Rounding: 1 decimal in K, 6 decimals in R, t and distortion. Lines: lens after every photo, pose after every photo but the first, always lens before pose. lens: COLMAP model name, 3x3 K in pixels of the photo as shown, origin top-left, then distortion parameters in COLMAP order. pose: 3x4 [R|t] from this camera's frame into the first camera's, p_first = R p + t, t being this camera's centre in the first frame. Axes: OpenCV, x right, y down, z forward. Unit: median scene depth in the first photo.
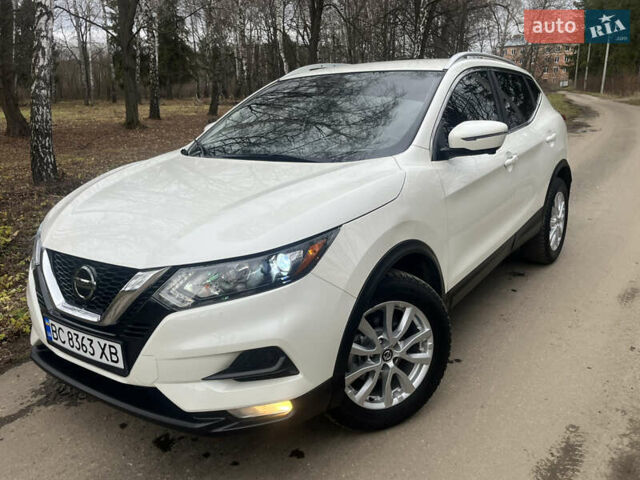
lens RADIAL K [[541.4, 0, 324.2], [0, 541.4, 246.2], [0, 0, 1]] dist [0.039690, -0.018598]
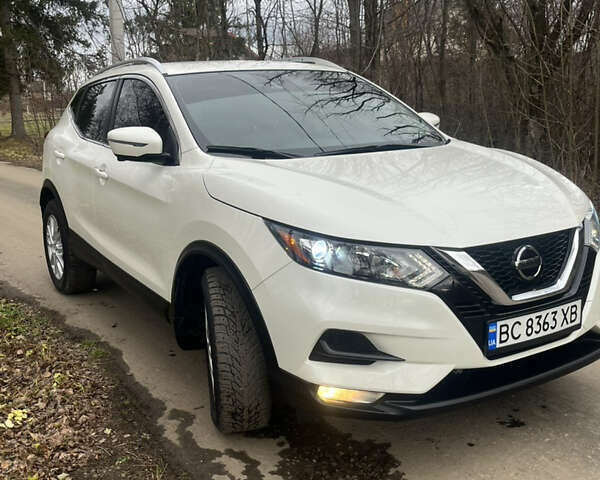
lens RADIAL K [[700.9, 0, 299.0], [0, 700.9, 242.7], [0, 0, 1]] dist [0.035136, 0.000000]
pose [[0.390119, -0.163940, 0.906052, -1.587417], [0.261844, 0.963147, 0.061529, -0.138544], [-0.882748, 0.213241, 0.418669, 0.760952]]
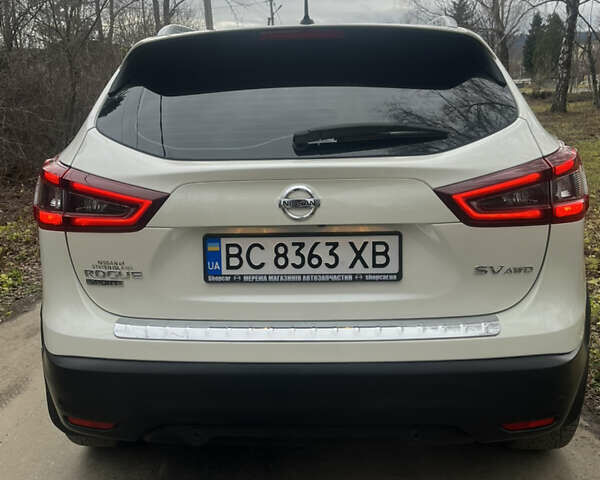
lens RADIAL K [[700.9, 0, 304.8], [0, 700.9, 241.5], [0, 0, 1]] dist [0.035136, 0.000000]
pose [[0.846399, -0.030425, 0.531680, -0.844195], [0.133058, 0.978784, -0.155810, 0.274060], [-0.515660, 0.202622, 0.832490, 0.241528]]
